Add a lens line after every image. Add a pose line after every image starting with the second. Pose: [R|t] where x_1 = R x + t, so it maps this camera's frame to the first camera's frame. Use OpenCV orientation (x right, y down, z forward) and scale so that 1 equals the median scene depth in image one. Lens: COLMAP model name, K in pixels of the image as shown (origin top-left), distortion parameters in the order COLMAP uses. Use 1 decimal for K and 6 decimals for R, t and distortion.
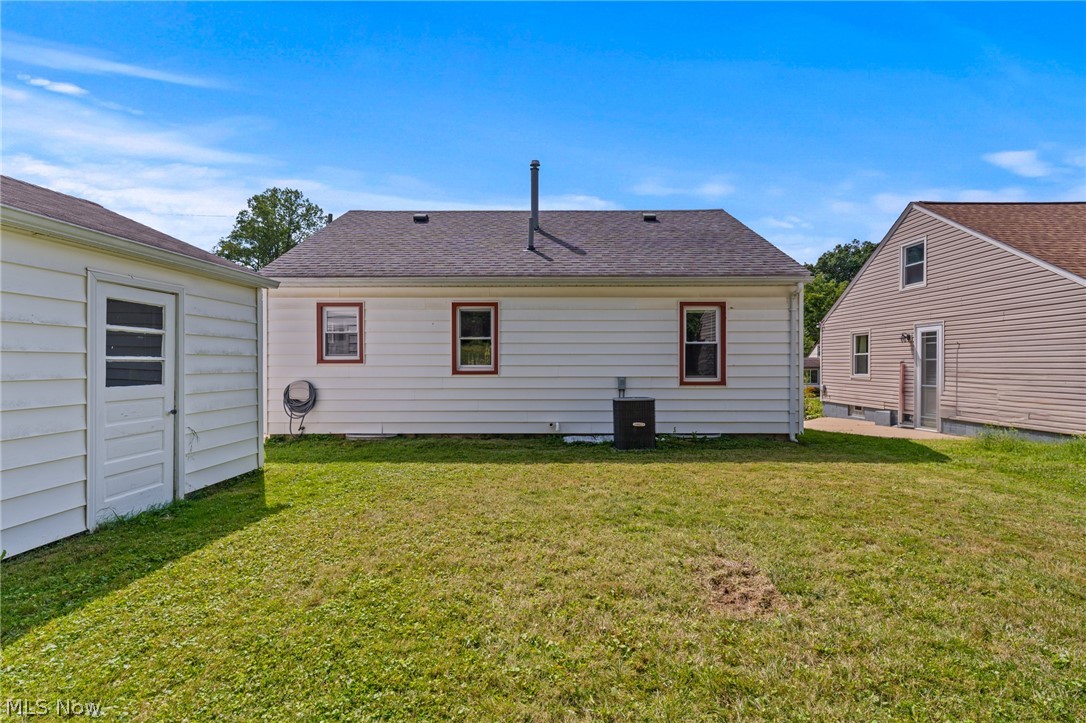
lens RADIAL K [[476.8, 0, 543.0], [0, 476.8, 361.5], [0, 0, 1]] dist [0.000433, 0.000075]
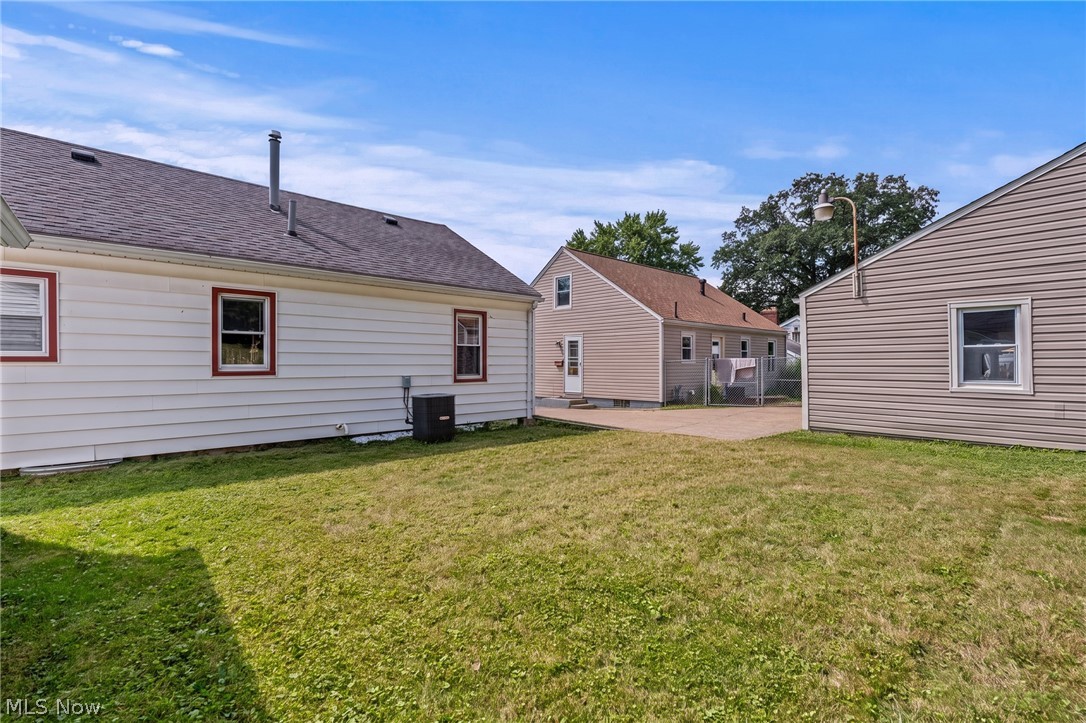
lens RADIAL K [[476.8, 0, 543.0], [0, 476.8, 361.5], [0, 0, 1]] dist [0.000433, 0.000075]
pose [[0.735570, 0.004331, 0.677435, -0.325435], [-0.007959, 0.999966, 0.002249, -0.003778], [-0.677402, -0.007046, 0.735579, 0.022031]]
